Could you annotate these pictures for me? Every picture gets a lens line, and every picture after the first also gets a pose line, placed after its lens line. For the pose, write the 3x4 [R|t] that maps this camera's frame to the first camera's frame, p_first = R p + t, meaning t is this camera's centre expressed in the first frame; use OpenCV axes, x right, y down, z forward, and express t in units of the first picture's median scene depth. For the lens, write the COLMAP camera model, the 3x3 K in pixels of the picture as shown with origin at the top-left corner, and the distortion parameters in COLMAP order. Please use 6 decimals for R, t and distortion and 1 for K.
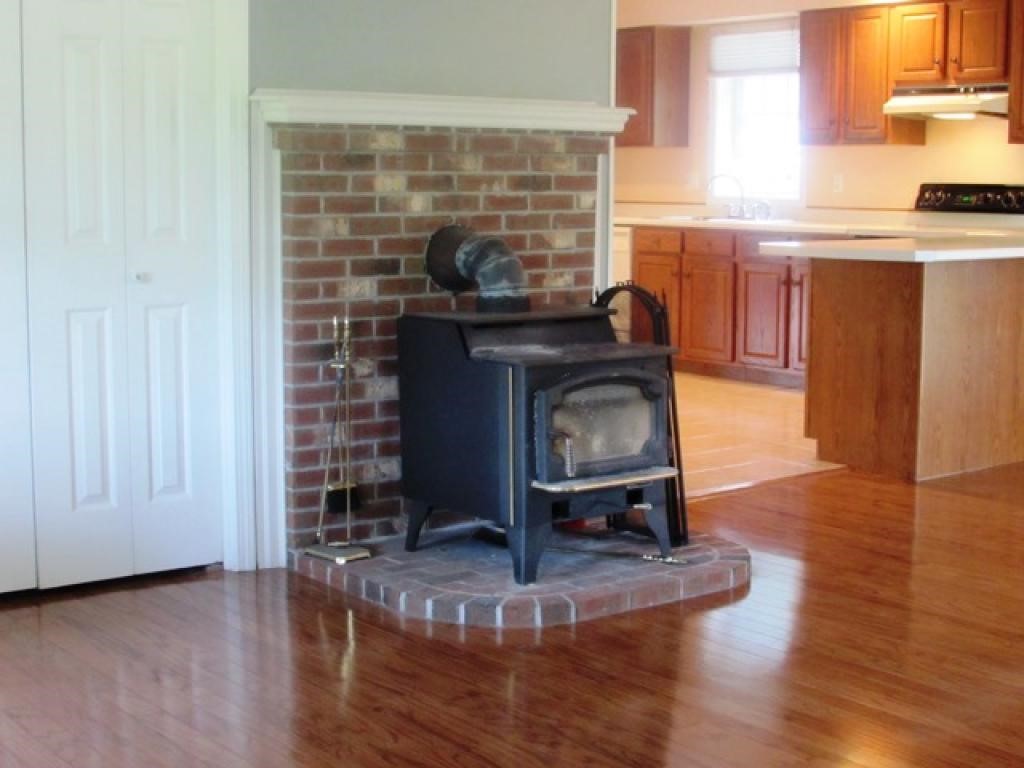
lens RADIAL K [[1587.2, 0, 514.0], [0, 1587.2, 383.8], [0, 0, 1]] dist [-0.102256, 0.000000]
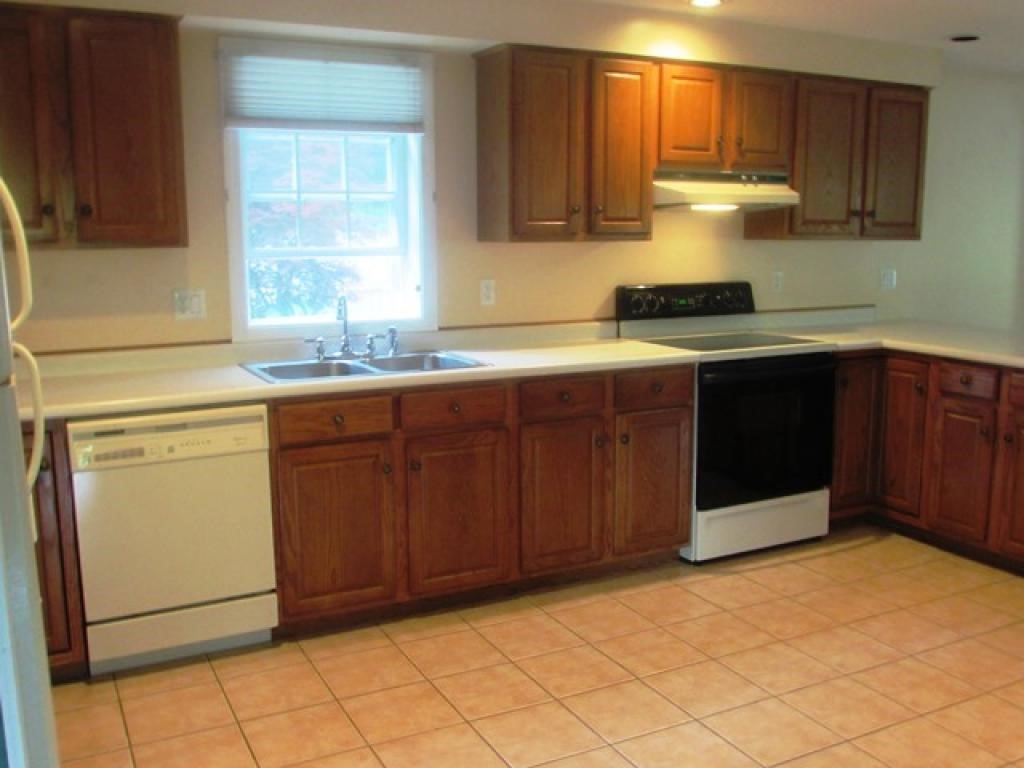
lens RADIAL K [[981.4, 0, 508.3], [0, 981.4, 383.0], [0, 0, 1]] dist [-0.059018, 0.000000]
pose [[0.174968, -0.163795, 0.970854, -0.262179], [0.132114, 0.981053, 0.141706, -0.162598], [-0.975670, 0.103469, 0.193293, 0.989803]]
